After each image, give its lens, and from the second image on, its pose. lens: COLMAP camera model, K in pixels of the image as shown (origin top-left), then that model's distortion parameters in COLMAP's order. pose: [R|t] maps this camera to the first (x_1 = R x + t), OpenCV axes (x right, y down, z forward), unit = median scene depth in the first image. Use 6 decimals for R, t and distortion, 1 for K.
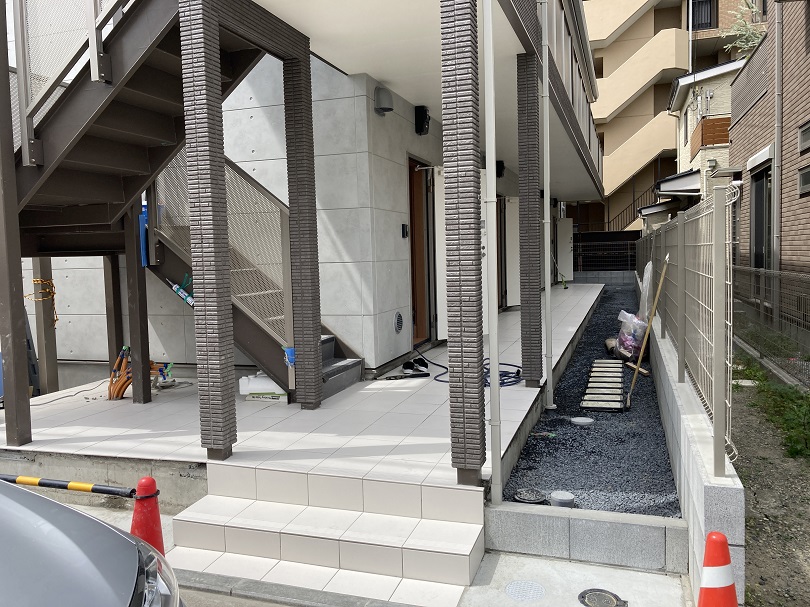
lens RADIAL K [[665.3, 0, 400.3], [0, 665.3, 297.2], [0, 0, 1]] dist [0.064625, -0.117076]
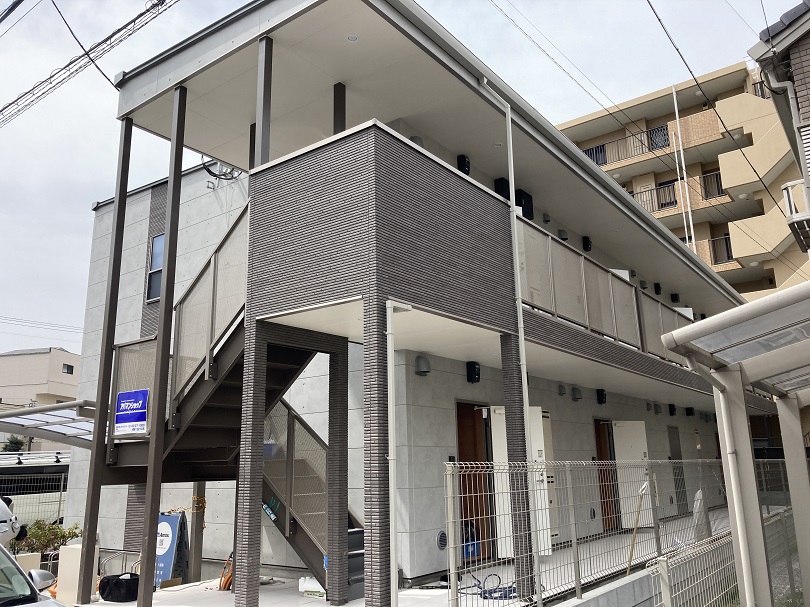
lens RADIAL K [[665.3, 0, 400.3], [0, 665.3, 297.2], [0, 0, 1]] dist [0.064625, -0.117076]
pose [[0.947759, -0.069157, -0.311400, 0.412425], [-0.027616, 0.954761, -0.296088, -0.025771], [0.317789, 0.289220, 0.902974, -0.324535]]
